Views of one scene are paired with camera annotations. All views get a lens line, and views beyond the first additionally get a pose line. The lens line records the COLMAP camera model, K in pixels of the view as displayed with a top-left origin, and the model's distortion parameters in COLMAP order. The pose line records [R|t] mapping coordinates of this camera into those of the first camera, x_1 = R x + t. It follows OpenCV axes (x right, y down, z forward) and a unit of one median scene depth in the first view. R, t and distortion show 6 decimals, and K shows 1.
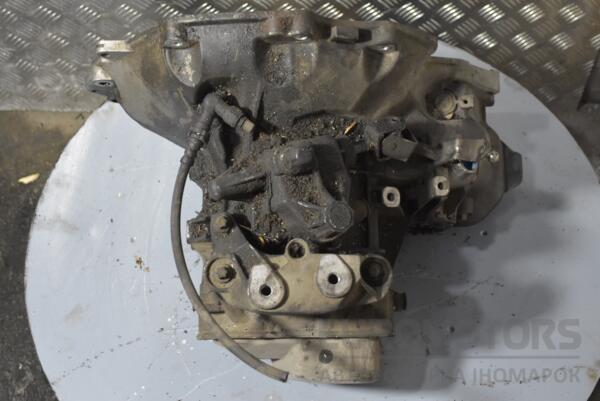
lens RADIAL K [[939.8, 0, 301.0], [0, 939.8, 200.3], [0, 0, 1]] dist [-0.002635, 0.000000]
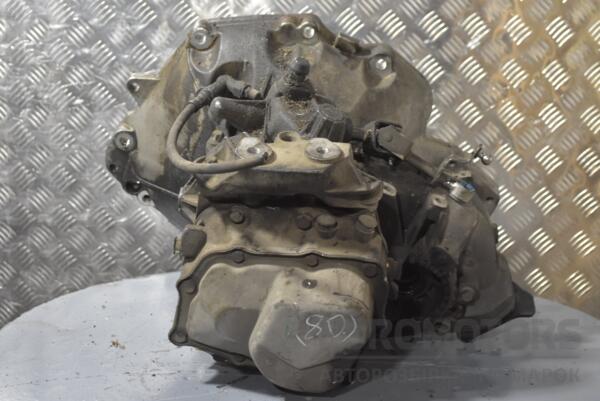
lens RADIAL K [[1093.8, 0, 303.5], [0, 1093.8, 199.2], [0, 0, 1]] dist [-0.063501, 0.000000]
pose [[0.996726, 0.056071, -0.058247, 0.079610], [-0.080746, 0.653829, -0.752321, 0.932221], [-0.004099, 0.754562, 0.656216, 0.260952]]
